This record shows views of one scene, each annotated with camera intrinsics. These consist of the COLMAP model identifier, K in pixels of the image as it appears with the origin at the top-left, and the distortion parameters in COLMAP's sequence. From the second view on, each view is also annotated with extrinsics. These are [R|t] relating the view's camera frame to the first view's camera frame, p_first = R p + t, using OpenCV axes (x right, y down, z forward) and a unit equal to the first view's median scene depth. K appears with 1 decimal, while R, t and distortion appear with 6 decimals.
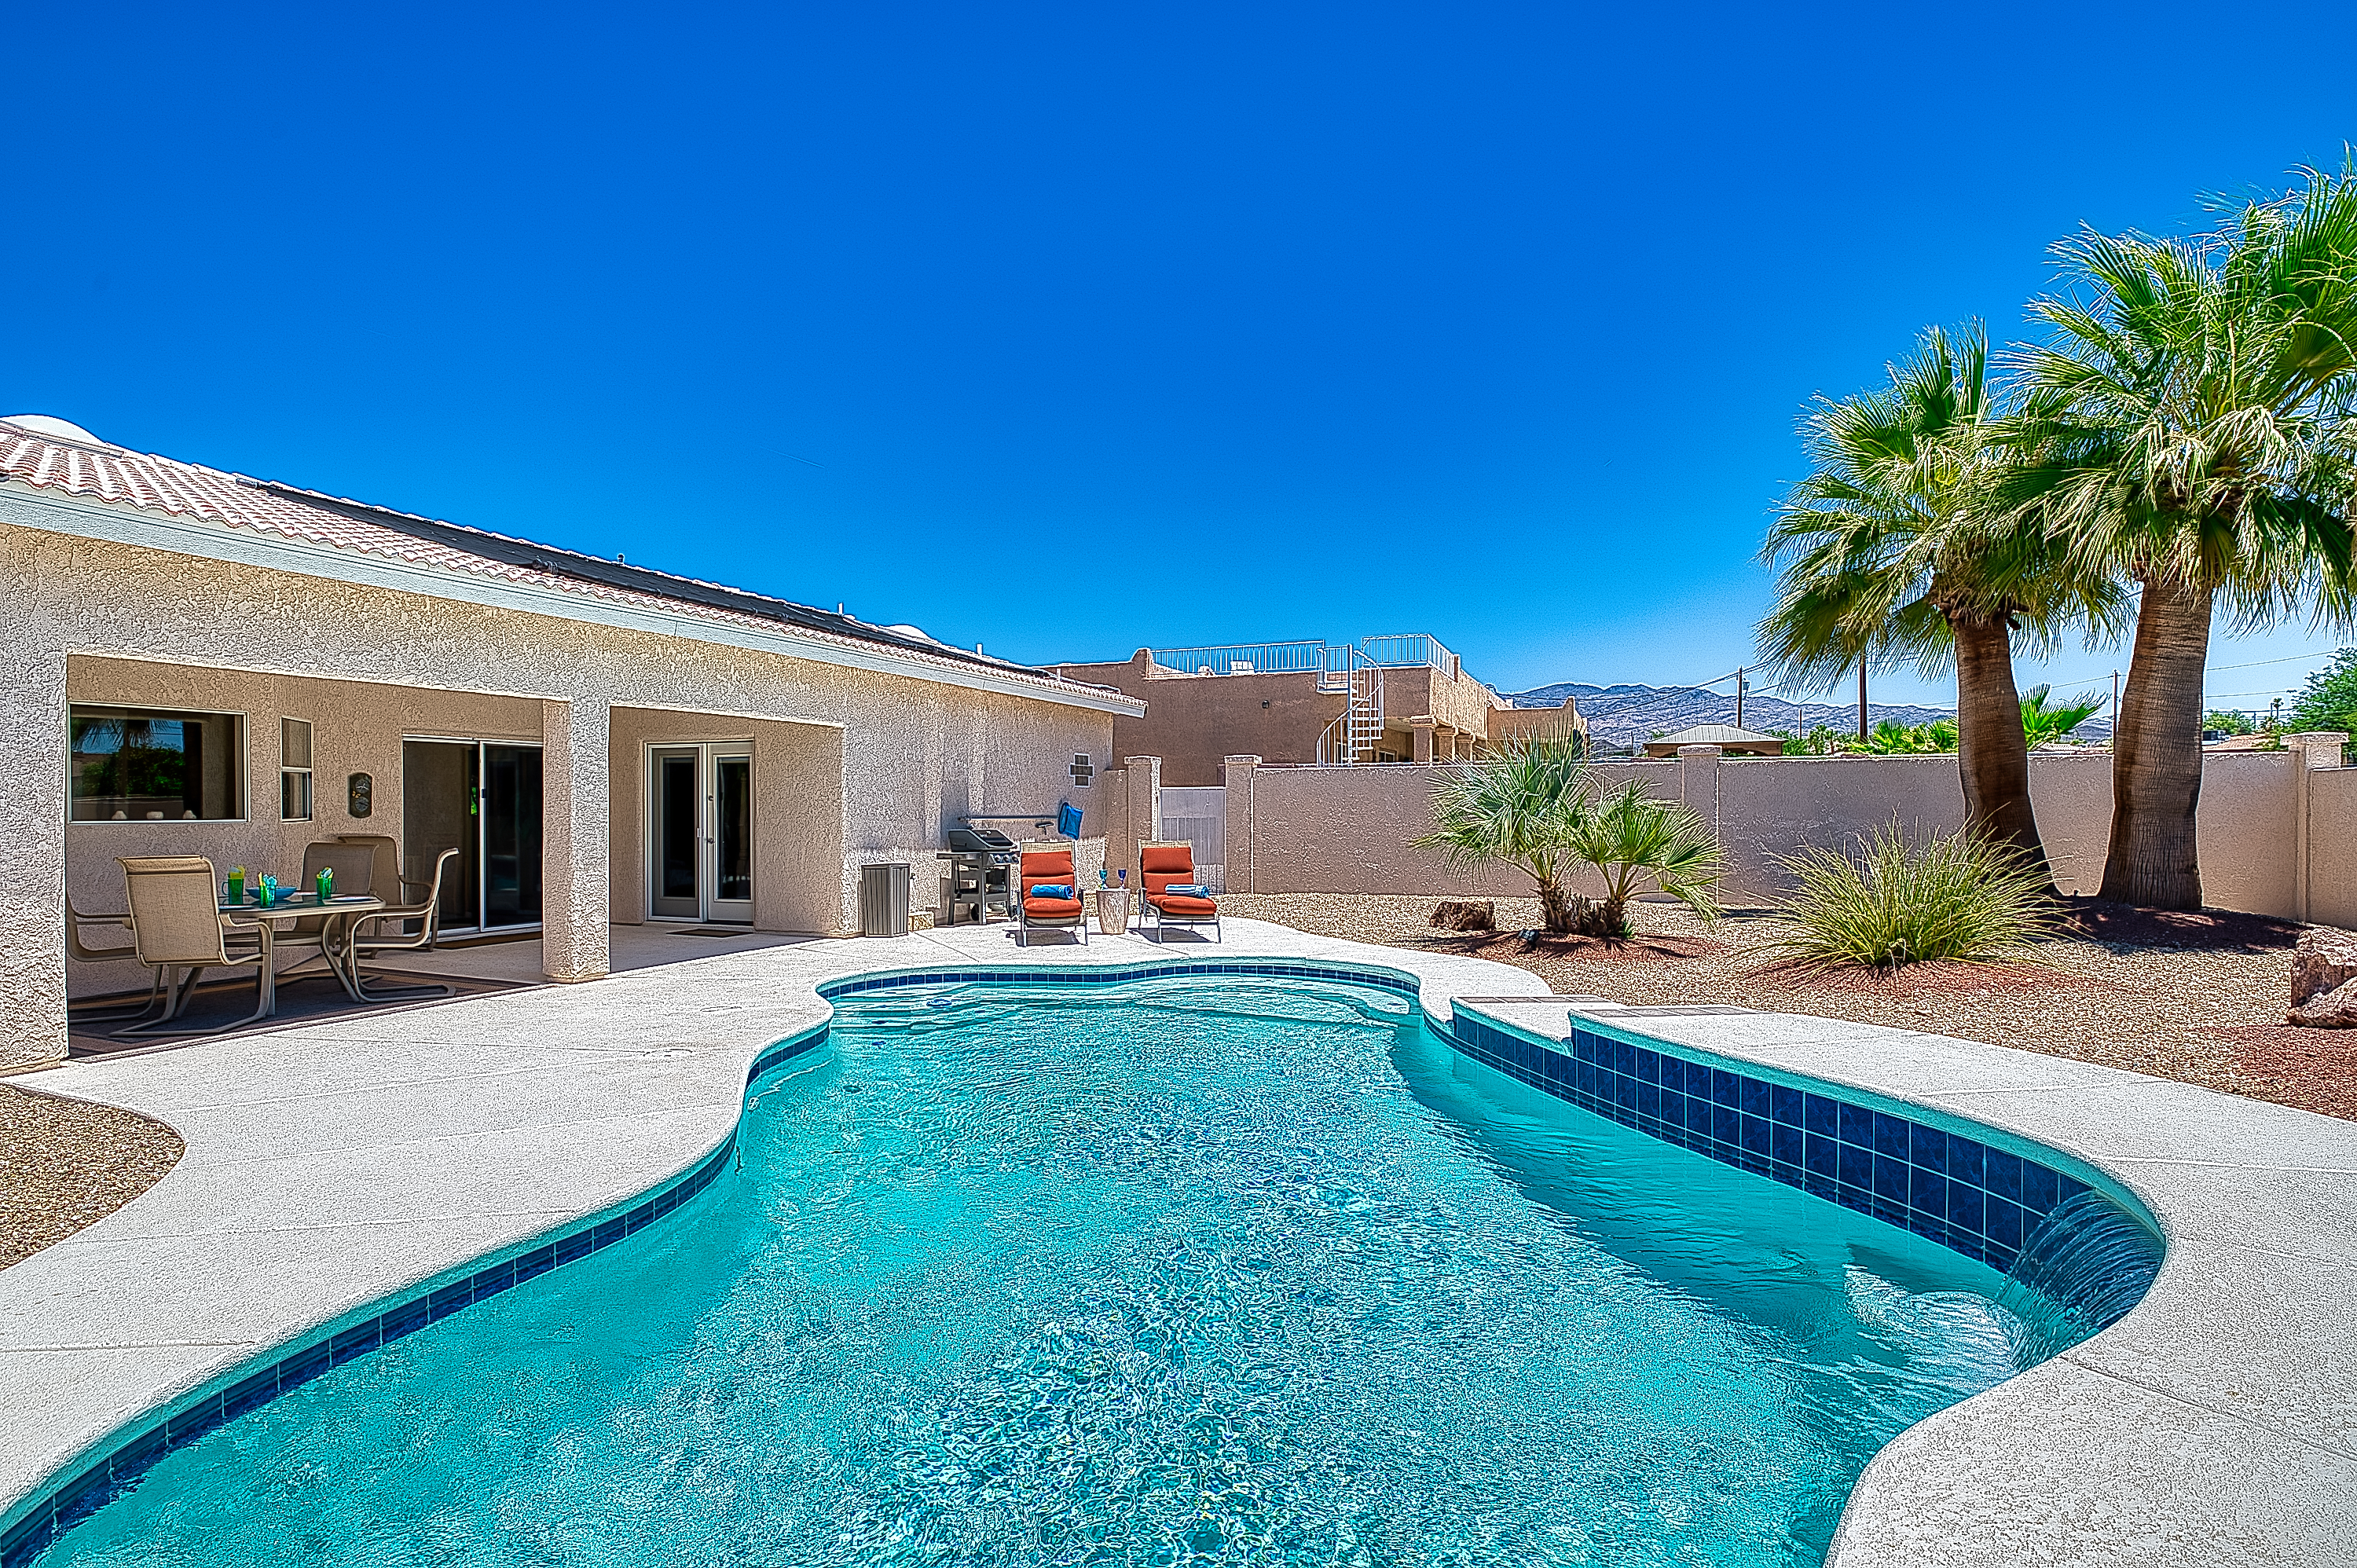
lens RADIAL K [[1152.3, 0, 1183.4], [0, 1152.3, 829.9], [0, 0, 1]] dist [-0.010704, -0.004861]
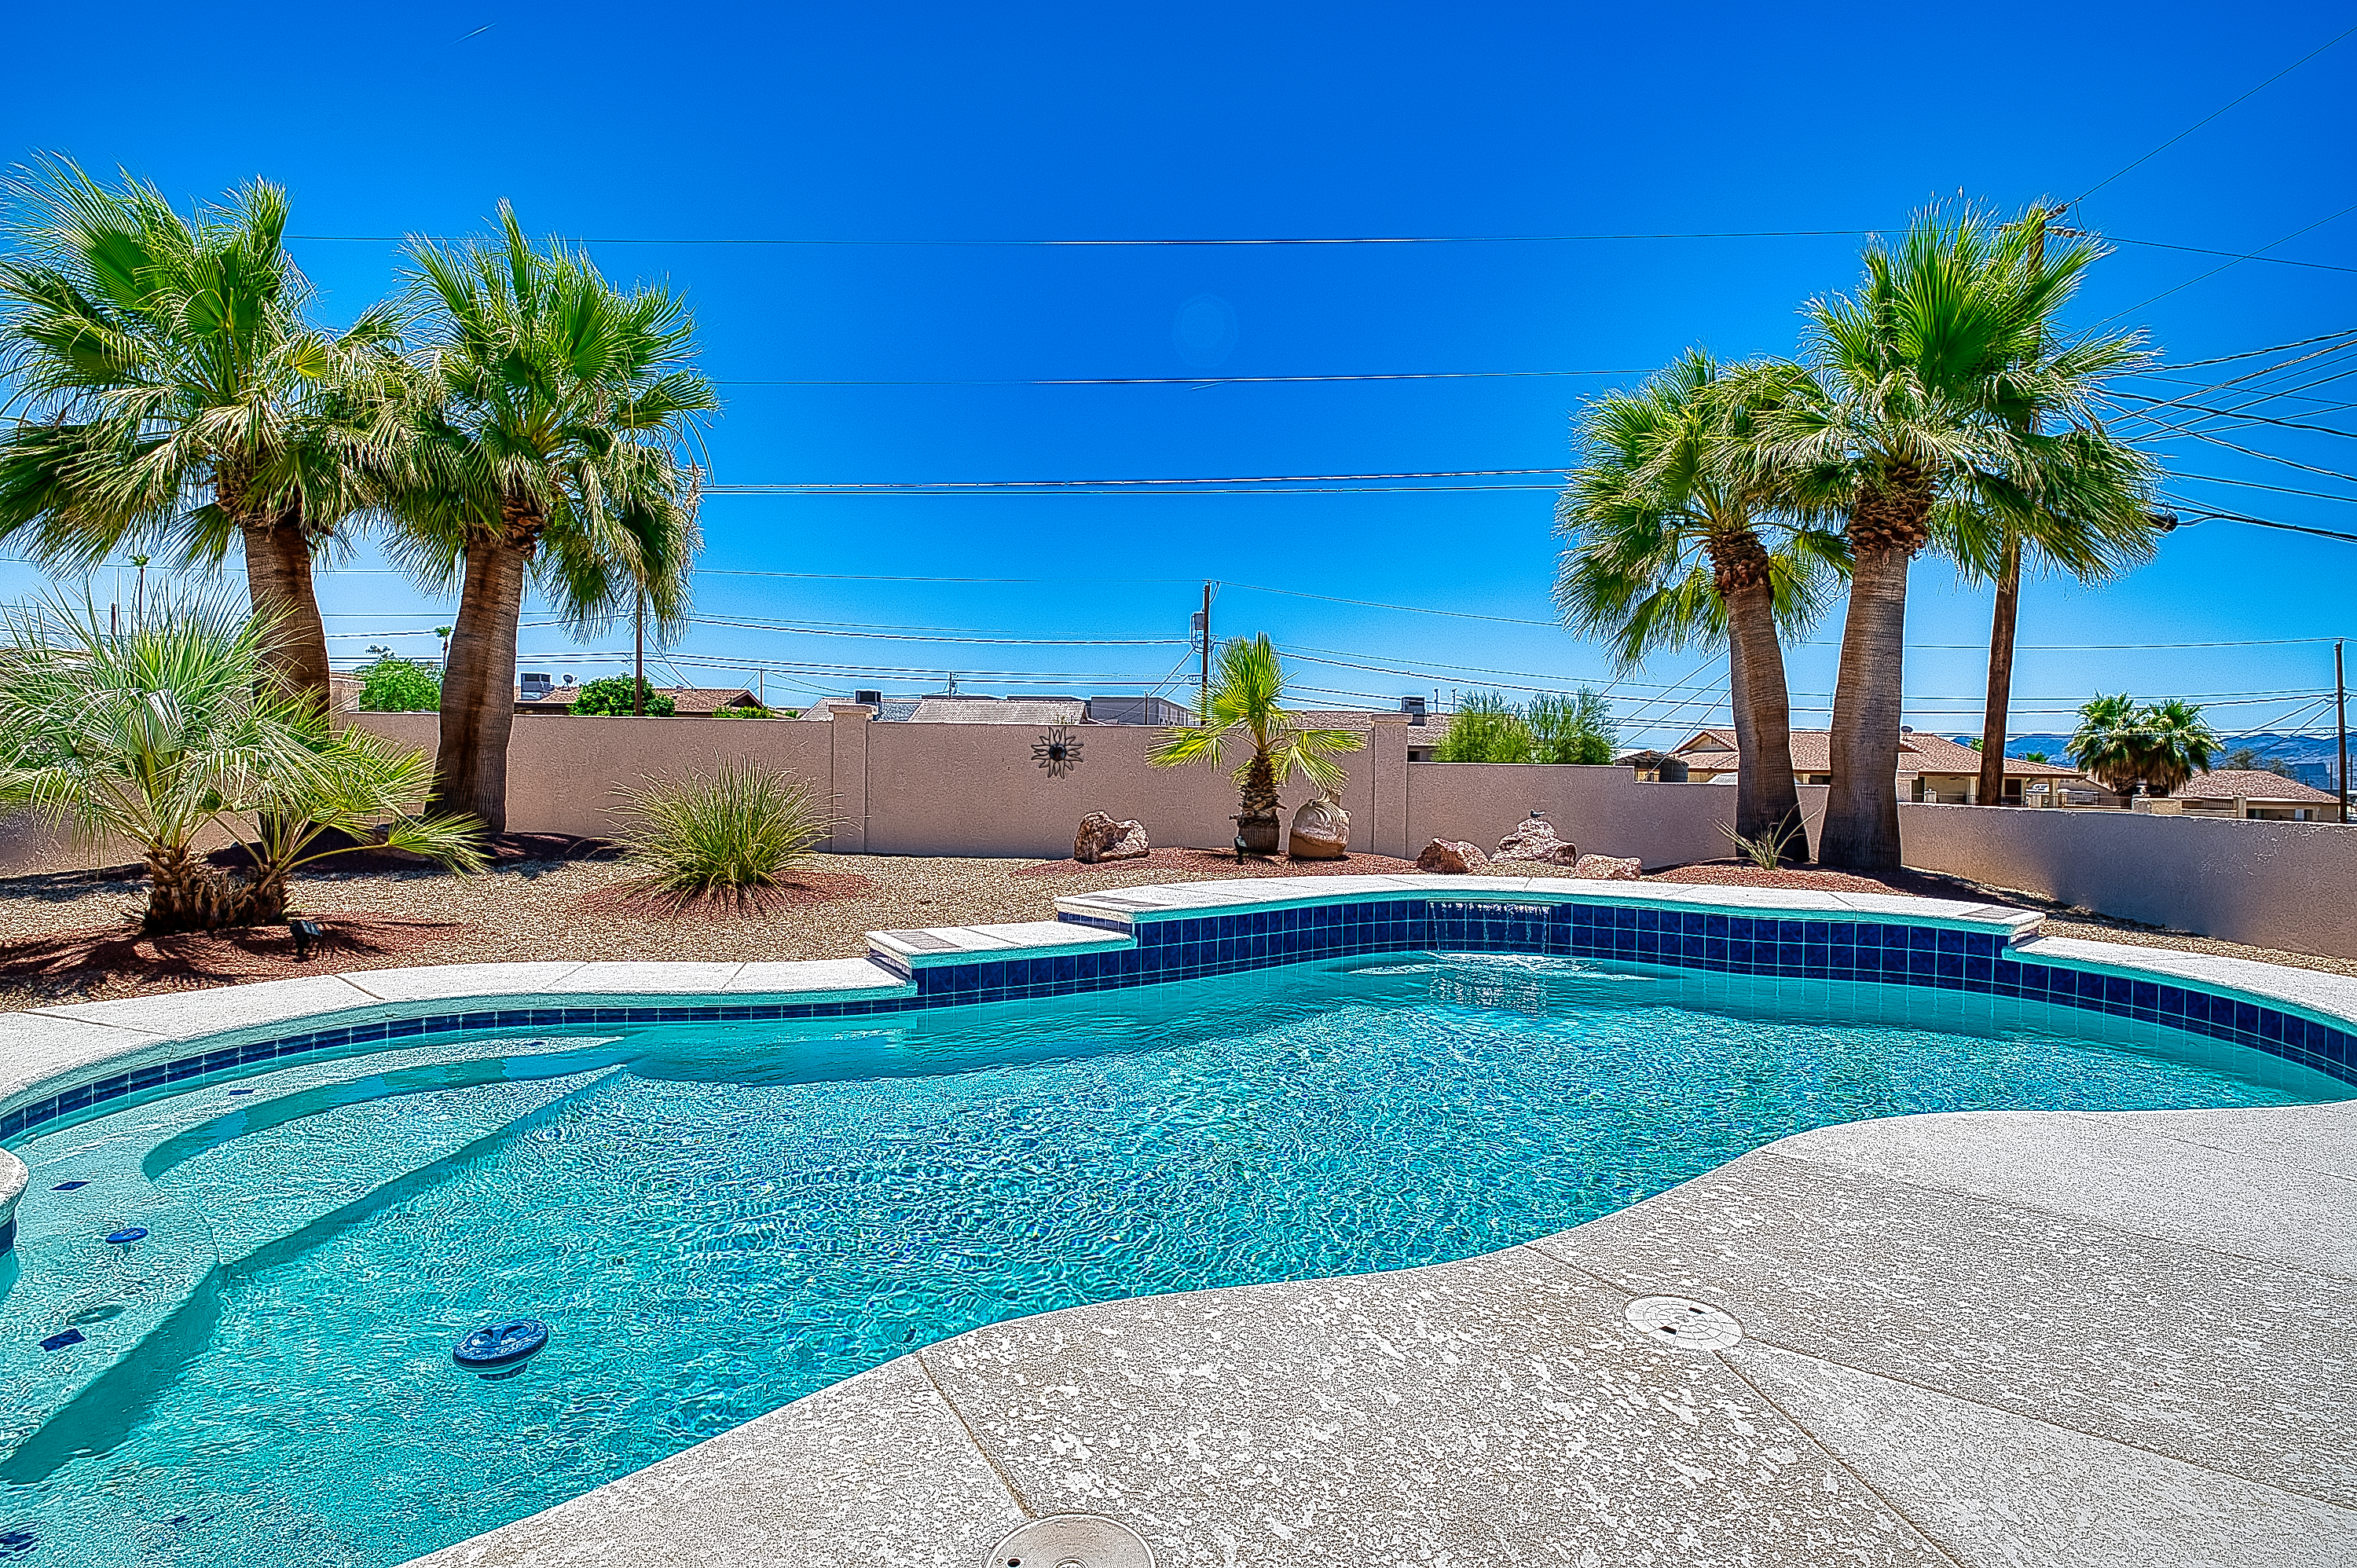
lens RADIAL K [[1152.3, 0, 1193.2], [0, 1152.3, 778.1], [0, 0, 1]] dist [-0.010704, -0.004861]
pose [[-0.368499, -0.010626, 0.929567, -0.412820], [0.004489, 0.999903, 0.013210, 0.001042], [-0.929617, 0.009040, -0.368416, 0.700137]]
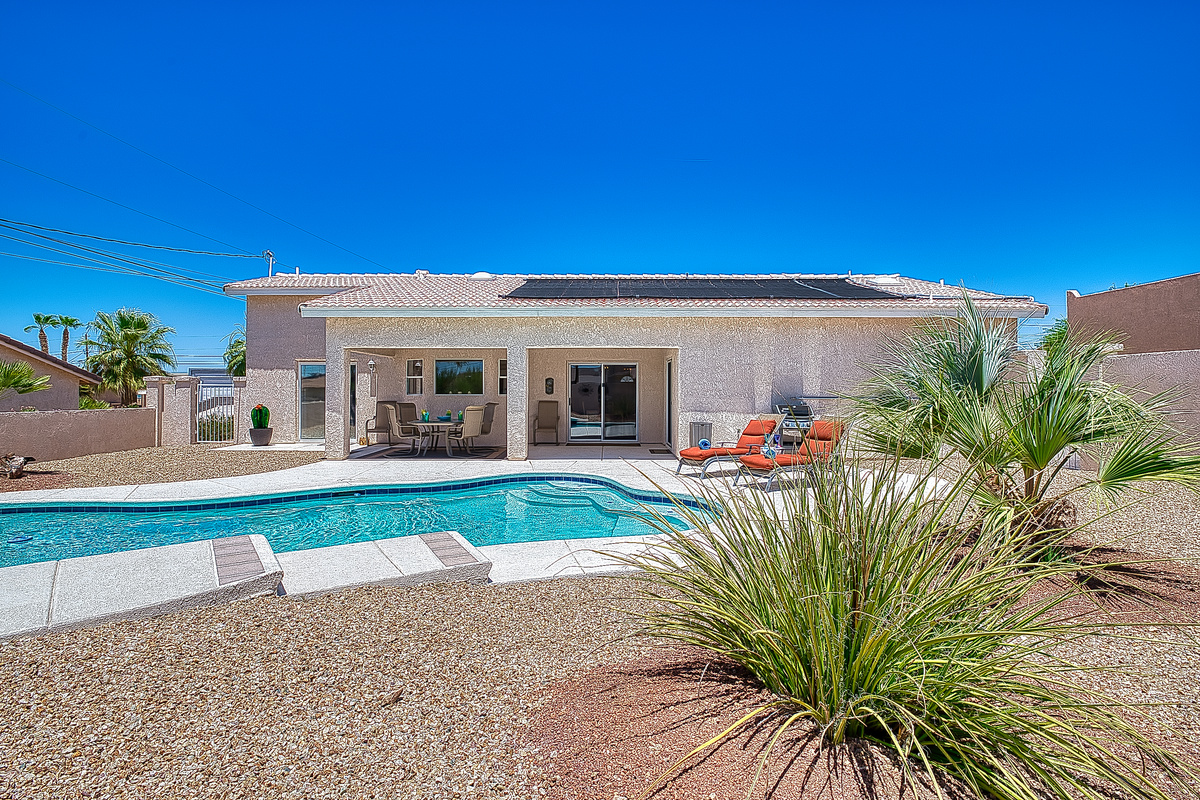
lens RADIAL K [[586.7, 0, 605.6], [0, 586.7, 399.2], [0, 0, 1]] dist [-0.010704, -0.004861]
pose [[0.370056, 0.014049, -0.928903, 0.569979], [-0.021356, 0.999750, 0.006613, -0.010031], [0.928764, 0.017390, 0.370264, 0.558609]]
